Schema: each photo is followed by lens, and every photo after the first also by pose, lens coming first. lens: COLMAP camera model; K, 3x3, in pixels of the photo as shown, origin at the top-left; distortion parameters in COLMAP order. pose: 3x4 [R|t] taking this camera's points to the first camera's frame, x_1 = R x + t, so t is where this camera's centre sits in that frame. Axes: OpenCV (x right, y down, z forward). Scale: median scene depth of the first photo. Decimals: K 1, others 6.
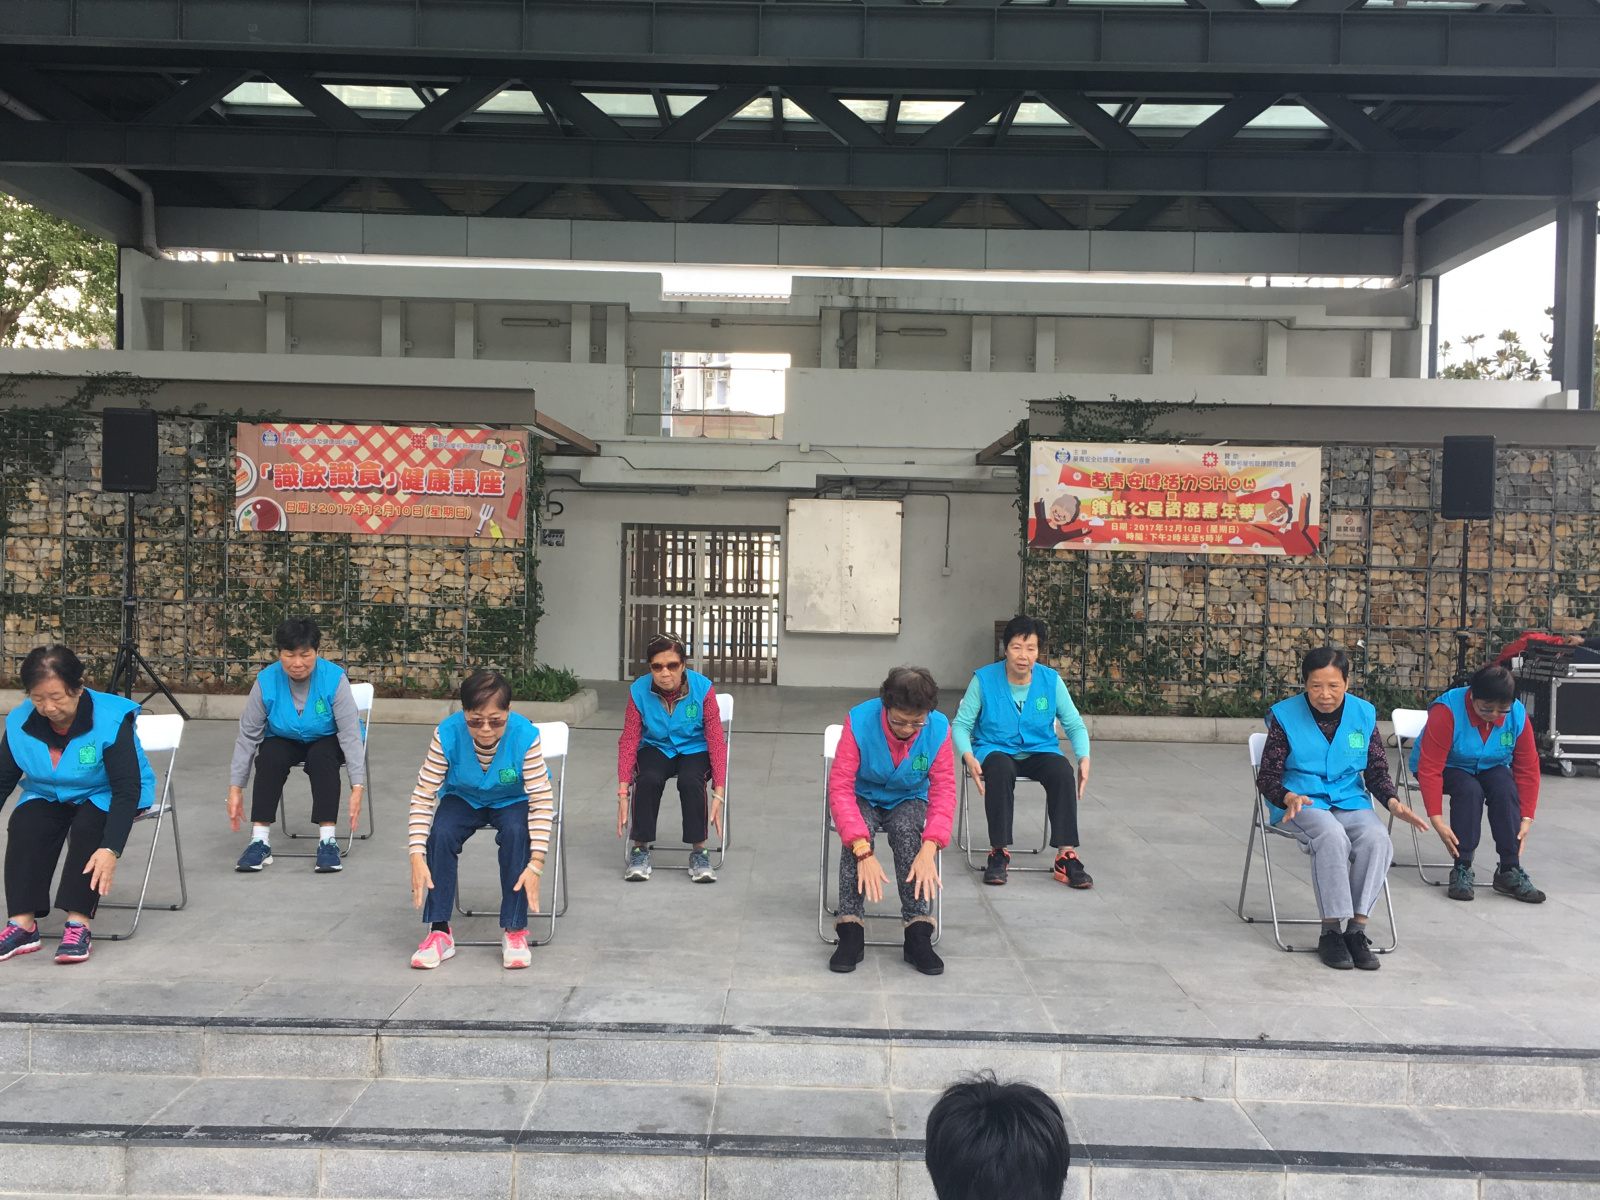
lens RADIAL K [[1616.1, 0, 804.8], [0, 1616.1, 621.8], [0, 0, 1]] dist [0.050099, 0.000000]
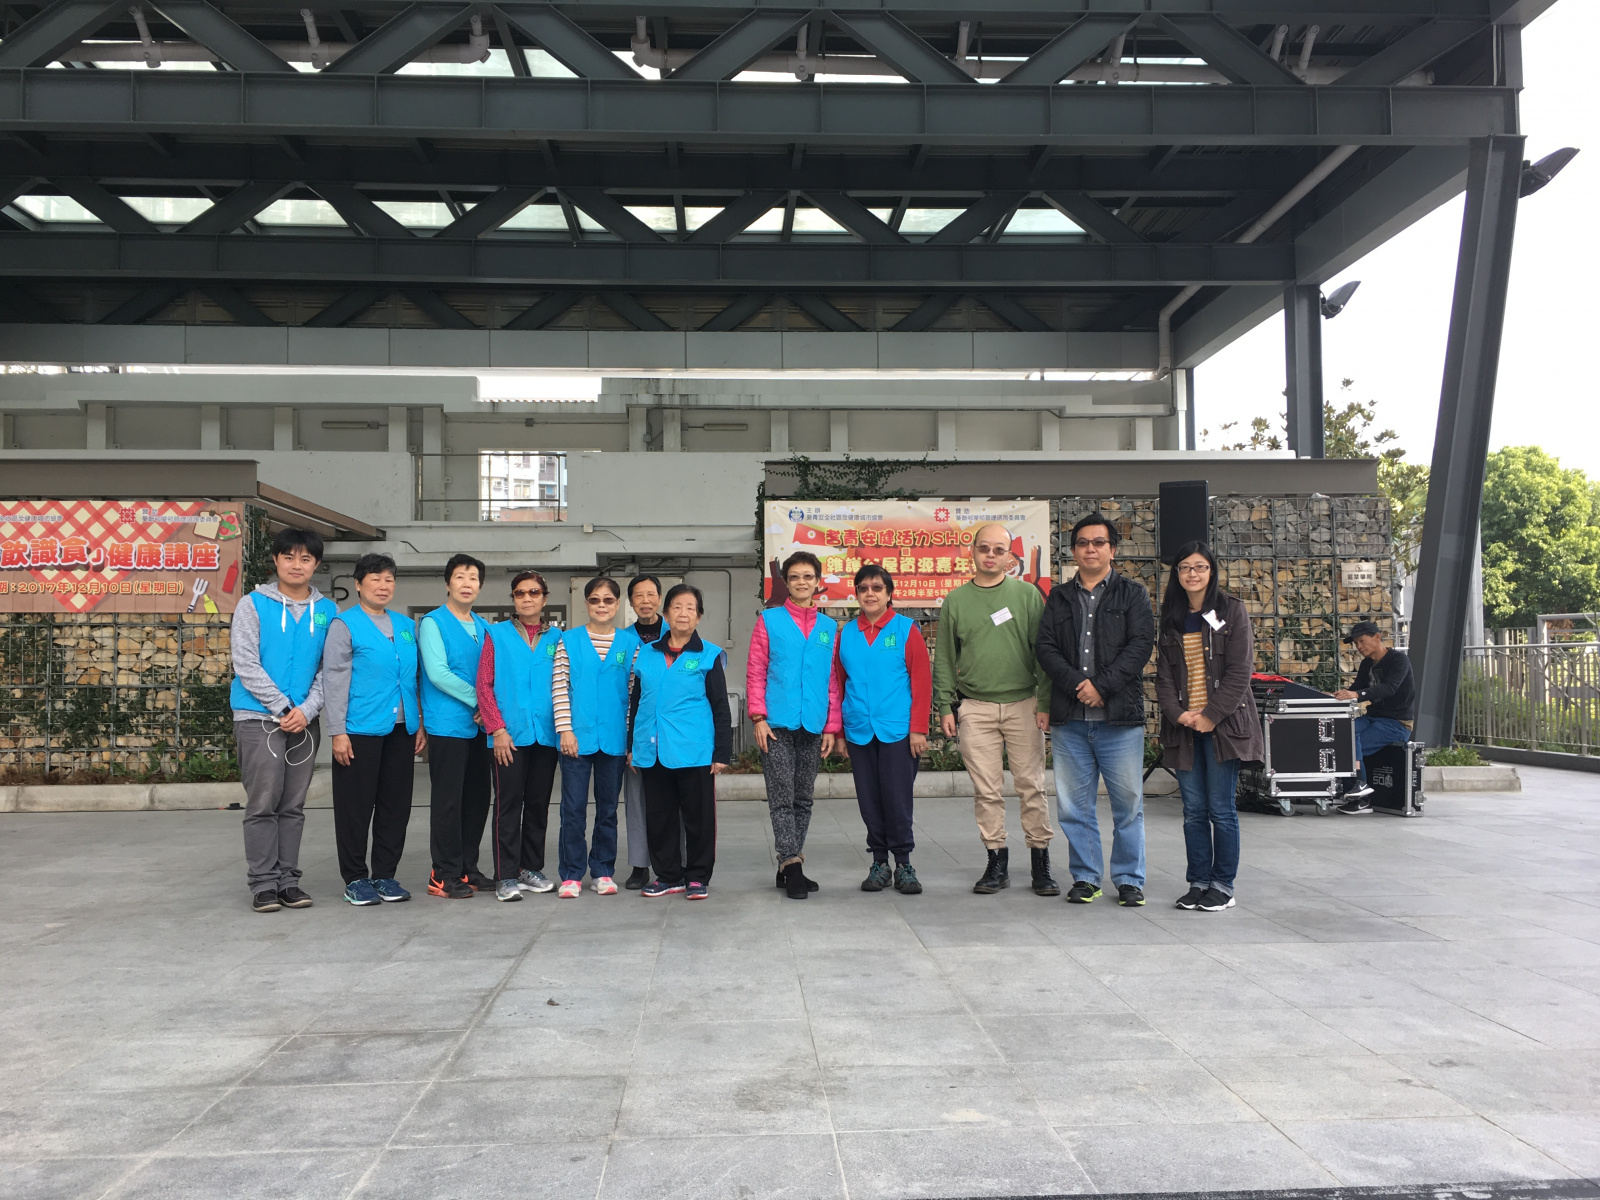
lens RADIAL K [[1391.6, 0, 816.4], [0, 1391.6, 620.8], [0, 0, 1]] dist [0.077544, -0.089773]
pose [[0.997414, -0.029114, 0.065706, 0.112430], [0.033615, 0.997087, -0.068472, 0.021983], [-0.063521, 0.070504, 0.995487, 0.147219]]
